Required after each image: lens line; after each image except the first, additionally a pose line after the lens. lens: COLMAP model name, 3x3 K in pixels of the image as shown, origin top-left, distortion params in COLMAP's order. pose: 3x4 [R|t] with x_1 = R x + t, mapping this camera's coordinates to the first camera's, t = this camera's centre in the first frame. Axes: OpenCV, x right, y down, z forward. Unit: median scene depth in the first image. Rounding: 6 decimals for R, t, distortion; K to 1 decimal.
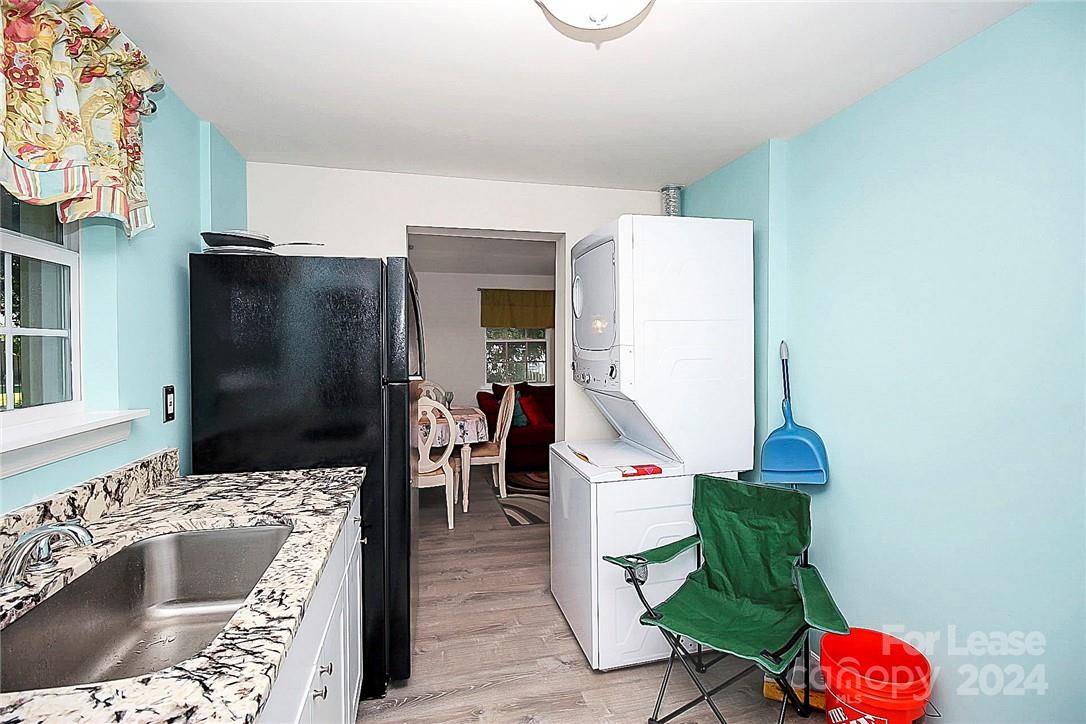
lens RADIAL K [[501.4, 0, 546.0], [0, 501.4, 348.5], [0, 0, 1]] dist [-0.001197, -0.011508]
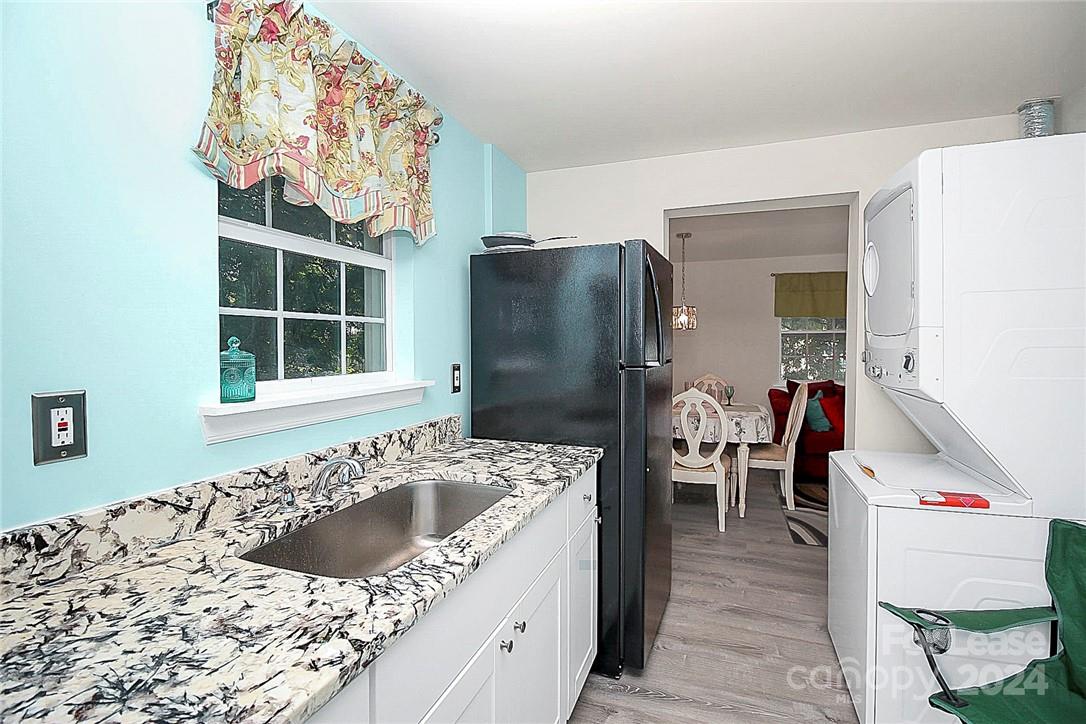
lens RADIAL K [[504.7, 0, 544.0], [0, 504.7, 349.0], [0, 0, 1]] dist [0.000710, -0.013185]
pose [[0.830138, 0.008917, -0.557487, 0.128939], [-0.003313, 0.999933, 0.011060, 0.024427], [0.557548, -0.007334, 0.830112, 0.089745]]
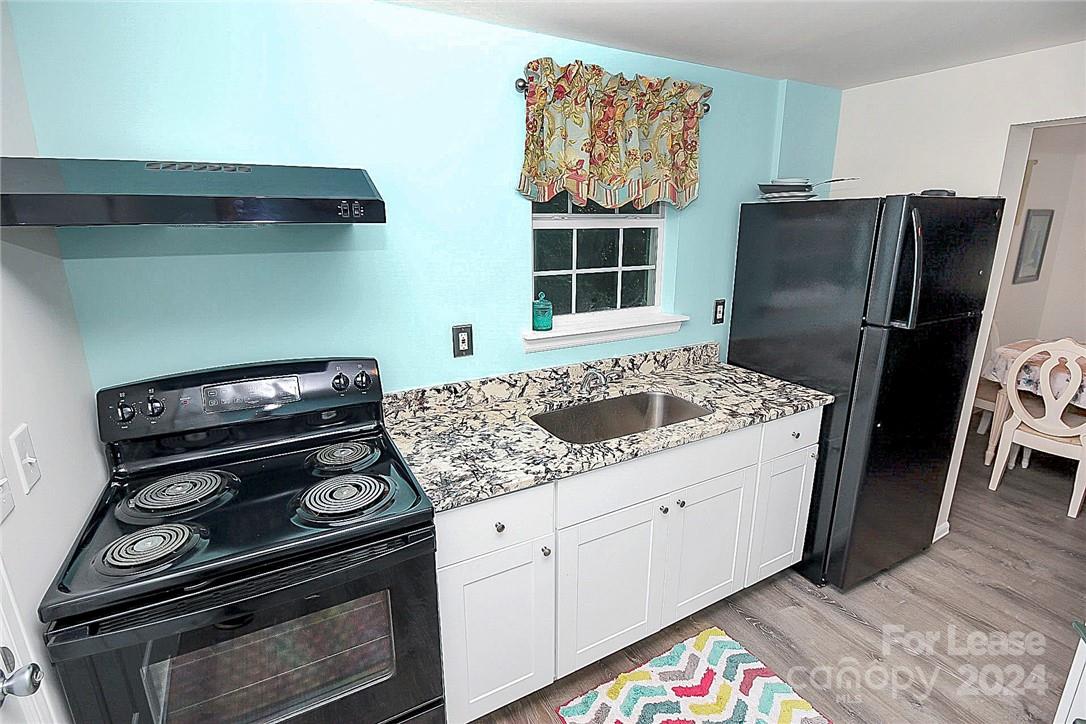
lens RADIAL K [[504.7, 0, 544.0], [0, 504.7, 349.0], [0, 0, 1]] dist [0.000710, -0.013185]
pose [[0.265047, 0.236287, -0.934836, 0.550481], [-0.003976, 0.969770, 0.243990, -0.151933], [0.964227, -0.060952, 0.257974, 0.121129]]
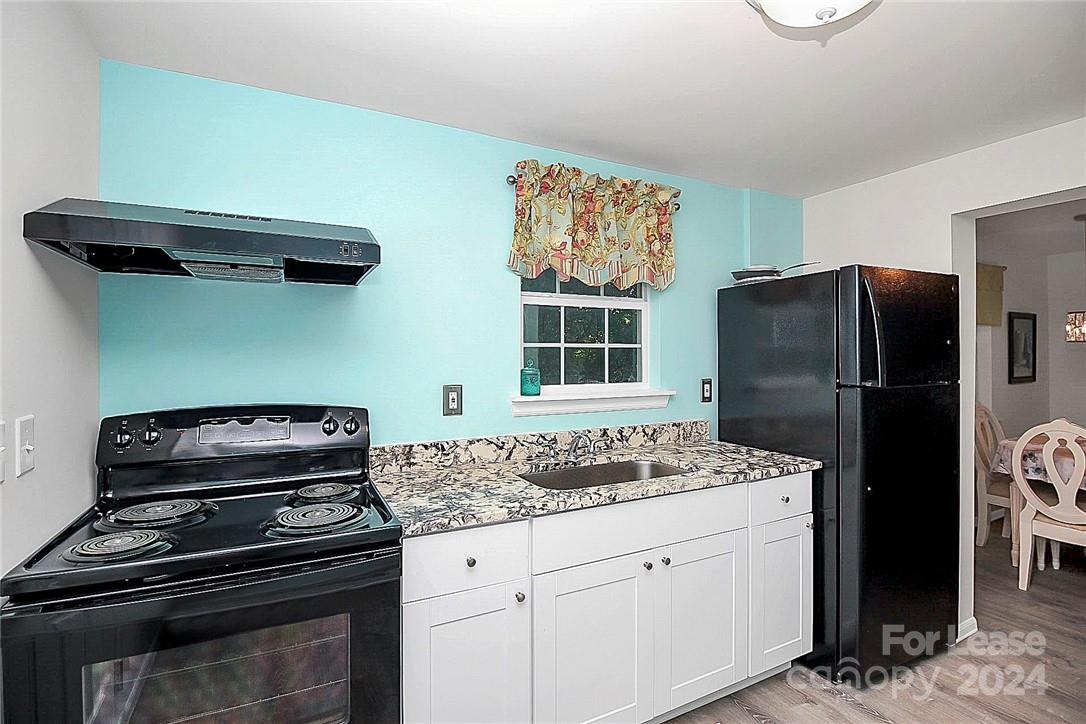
lens RADIAL K [[501.4, 0, 546.0], [0, 501.4, 348.5], [0, 0, 1]] dist [-0.001197, -0.011508]
pose [[0.239699, -0.010106, -0.970795, 0.643646], [-0.003786, 0.999928, -0.011345, 0.001750], [0.970840, 0.006395, 0.239644, 0.169475]]
